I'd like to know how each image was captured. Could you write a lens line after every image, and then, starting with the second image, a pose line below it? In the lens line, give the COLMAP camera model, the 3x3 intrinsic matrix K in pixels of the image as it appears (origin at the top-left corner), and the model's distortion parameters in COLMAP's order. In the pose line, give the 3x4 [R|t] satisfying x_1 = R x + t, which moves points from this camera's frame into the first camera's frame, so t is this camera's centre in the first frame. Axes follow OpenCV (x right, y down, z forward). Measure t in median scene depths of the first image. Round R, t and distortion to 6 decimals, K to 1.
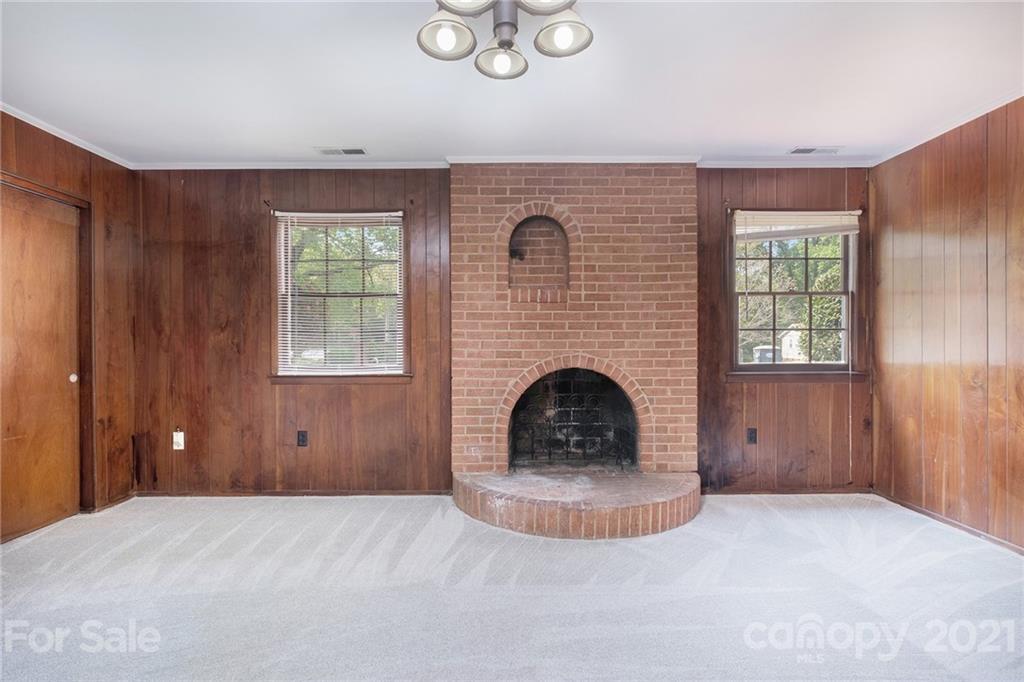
lens RADIAL K [[456.8, 0, 513.6], [0, 456.8, 342.8], [0, 0, 1]] dist [-0.000556, 0.000751]
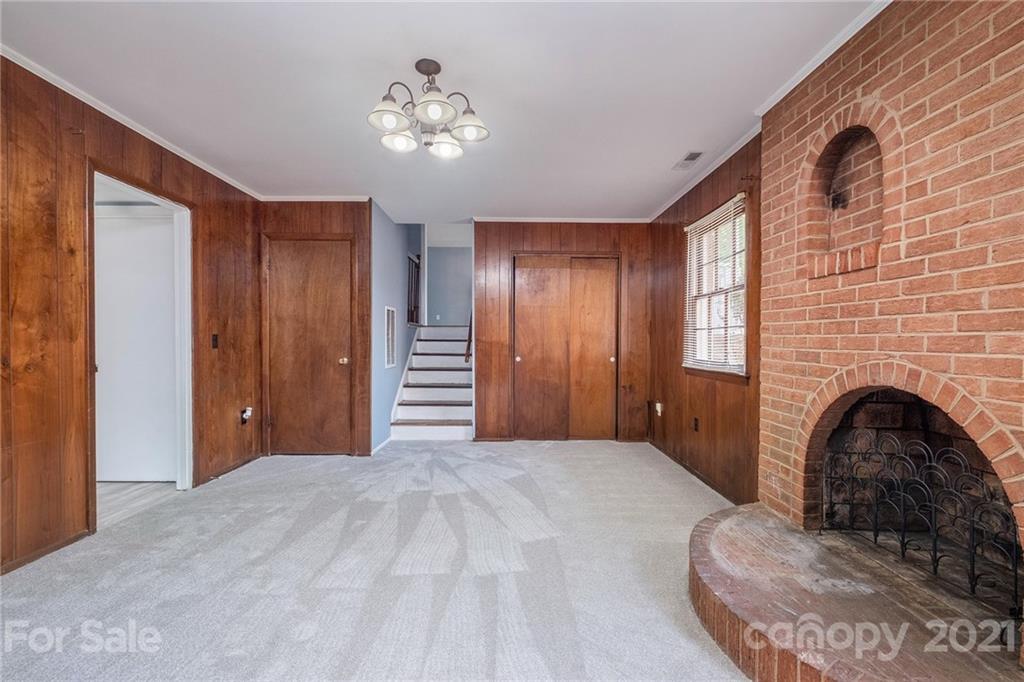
lens RADIAL K [[456.8, 0, 513.0], [0, 456.8, 341.8], [0, 0, 1]] dist [-0.000556, 0.000751]
pose [[0.005890, 0.007389, -0.999955, 0.667122], [-0.004735, 0.999962, 0.007361, 0.000590], [0.999971, 0.004692, 0.005925, 0.557730]]
